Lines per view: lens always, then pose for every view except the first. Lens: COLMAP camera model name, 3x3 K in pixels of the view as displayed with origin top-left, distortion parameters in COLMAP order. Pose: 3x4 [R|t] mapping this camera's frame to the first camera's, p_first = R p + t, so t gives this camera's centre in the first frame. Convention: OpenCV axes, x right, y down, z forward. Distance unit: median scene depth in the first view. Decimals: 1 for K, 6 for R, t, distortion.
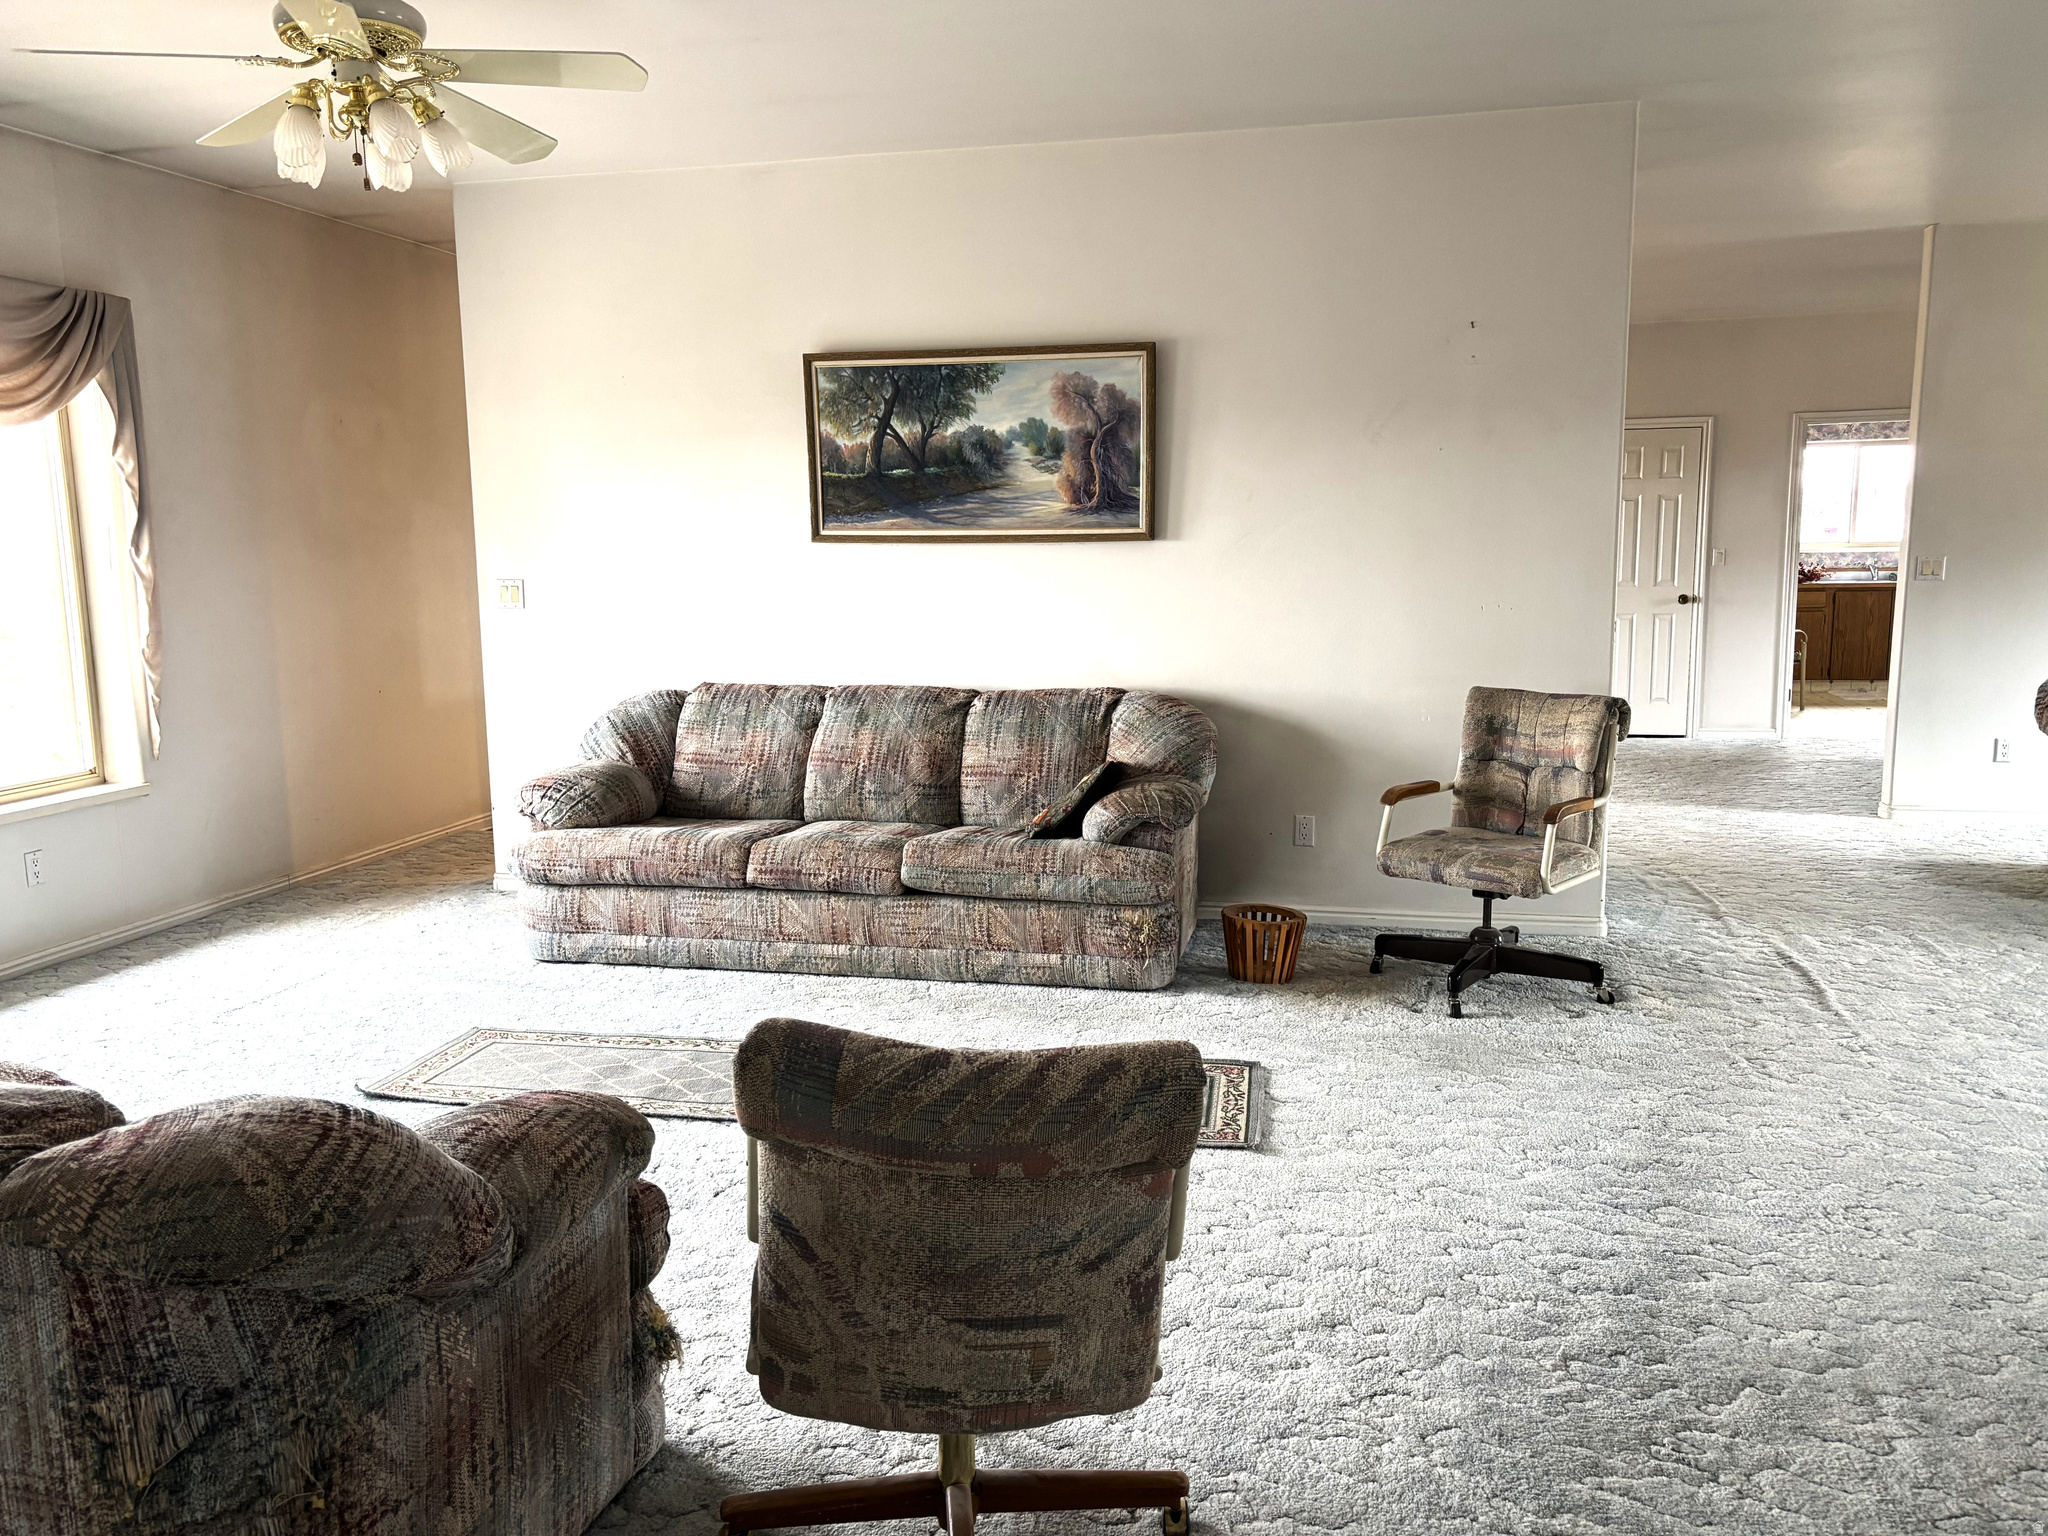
lens RADIAL K [[1576.6, 0, 1024.0], [0, 1576.6, 768.0], [0, 0, 1]] dist [0.104499, -0.233227]
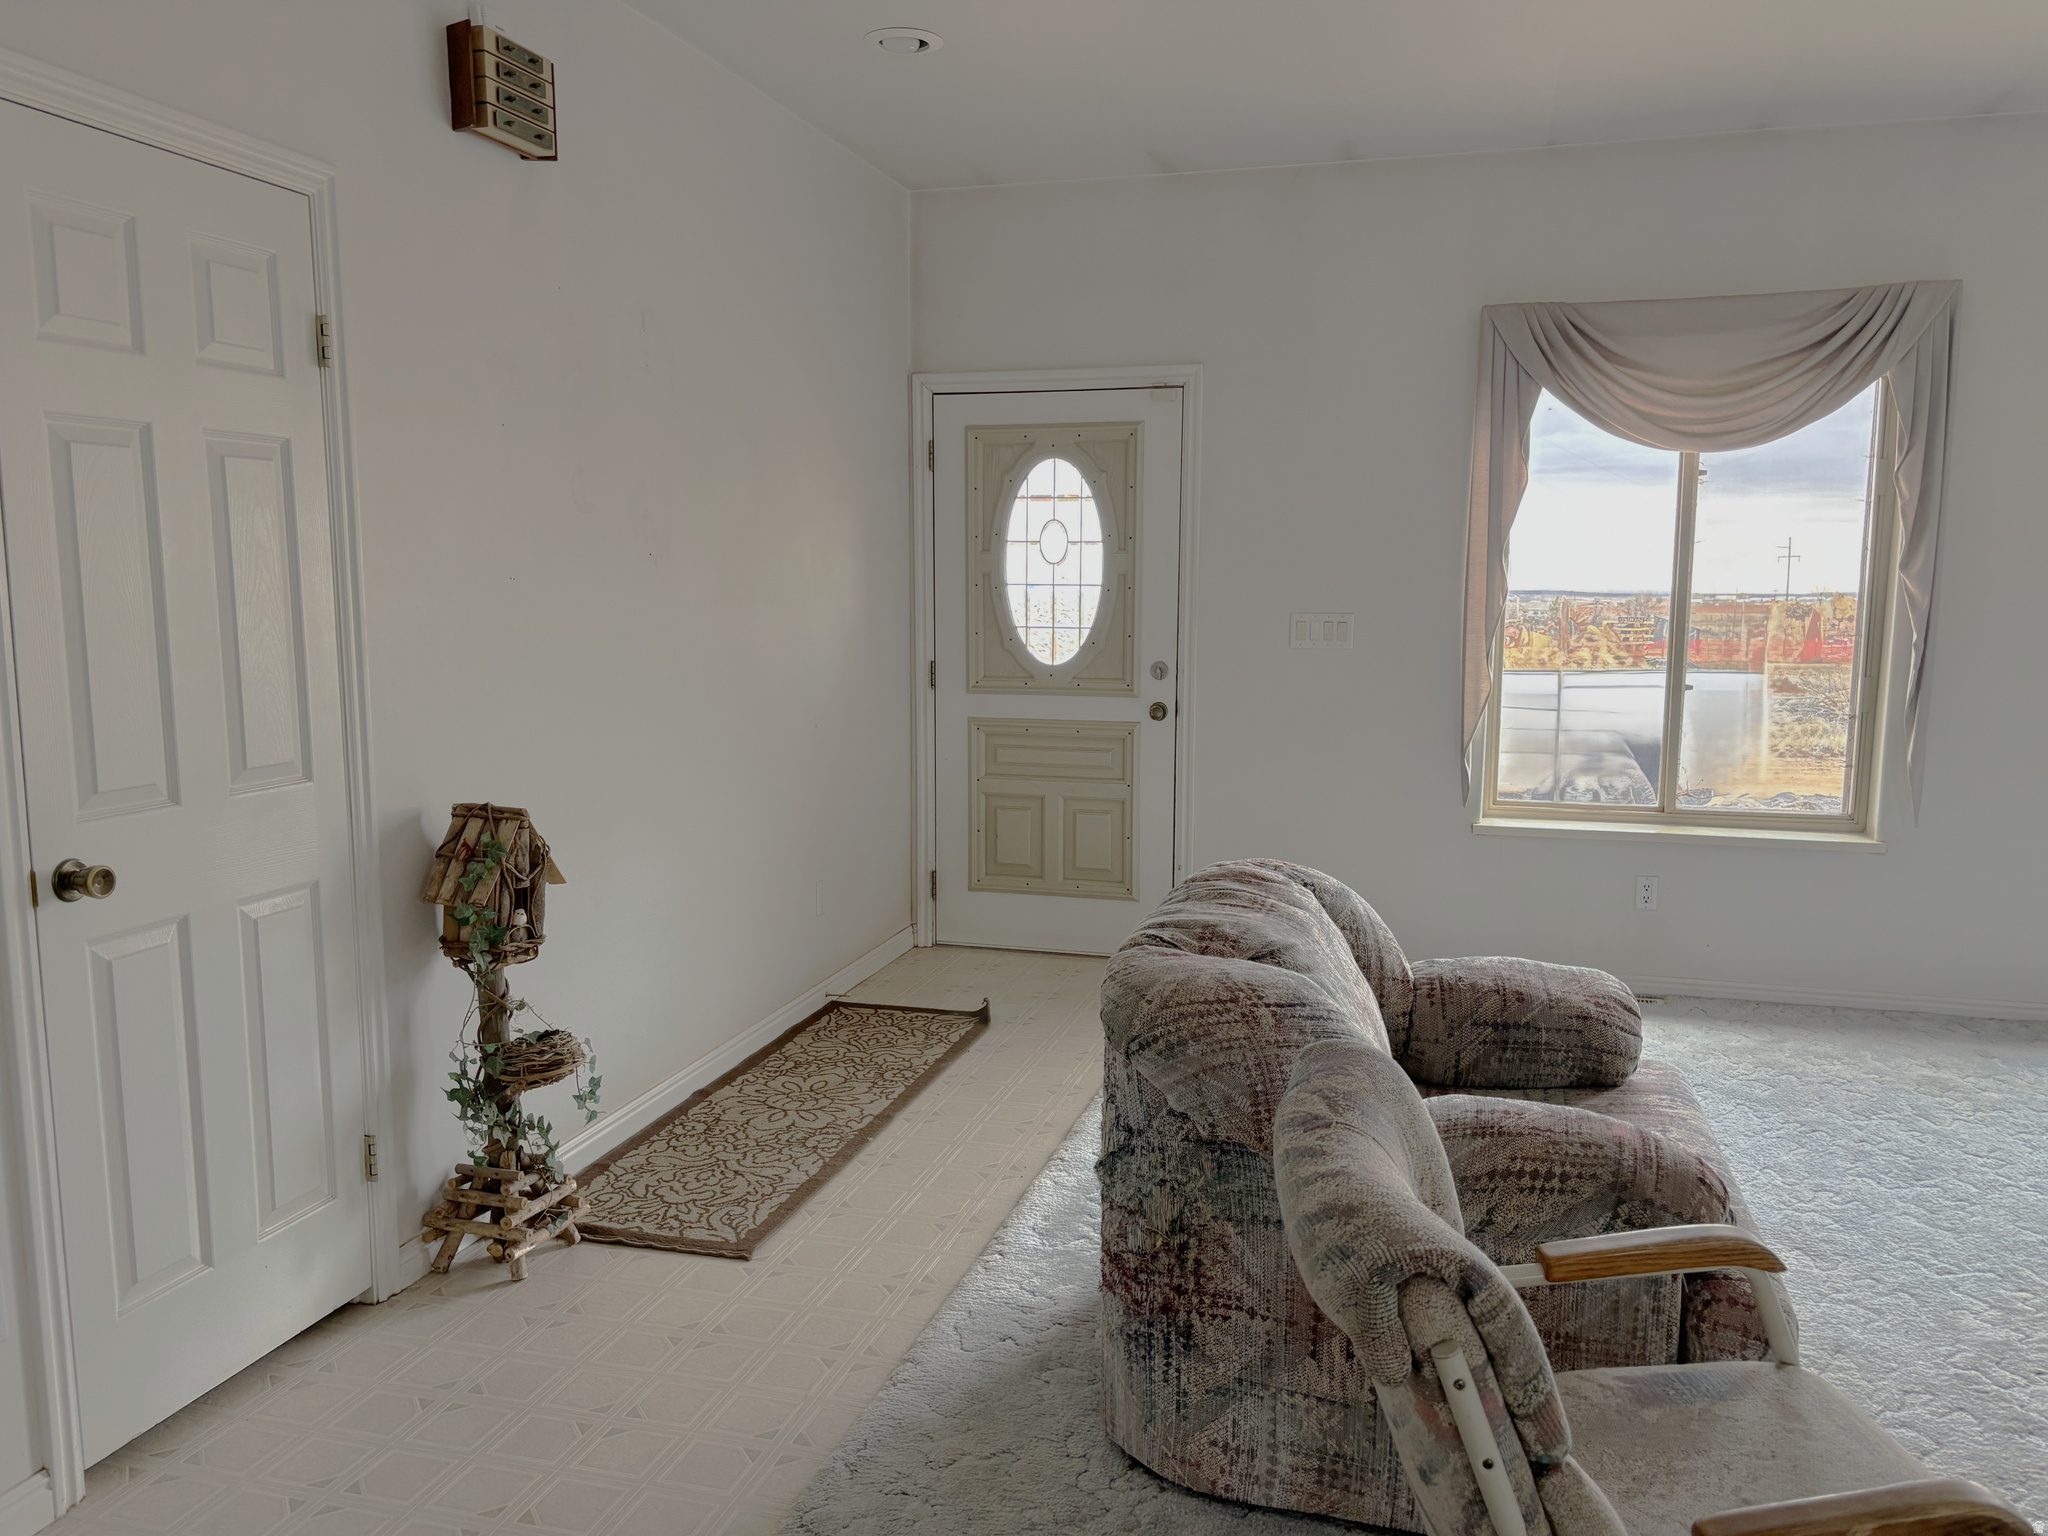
lens RADIAL K [[1576.6, 0, 1024.0], [0, 1576.6, 768.0], [0, 0, 1]] dist [0.104499, -0.233227]
pose [[-0.058532, 0.150406, -0.986890, 0.889327], [-0.152879, 0.975573, 0.157748, -0.155883], [0.986510, 0.160108, -0.034108, 0.846620]]
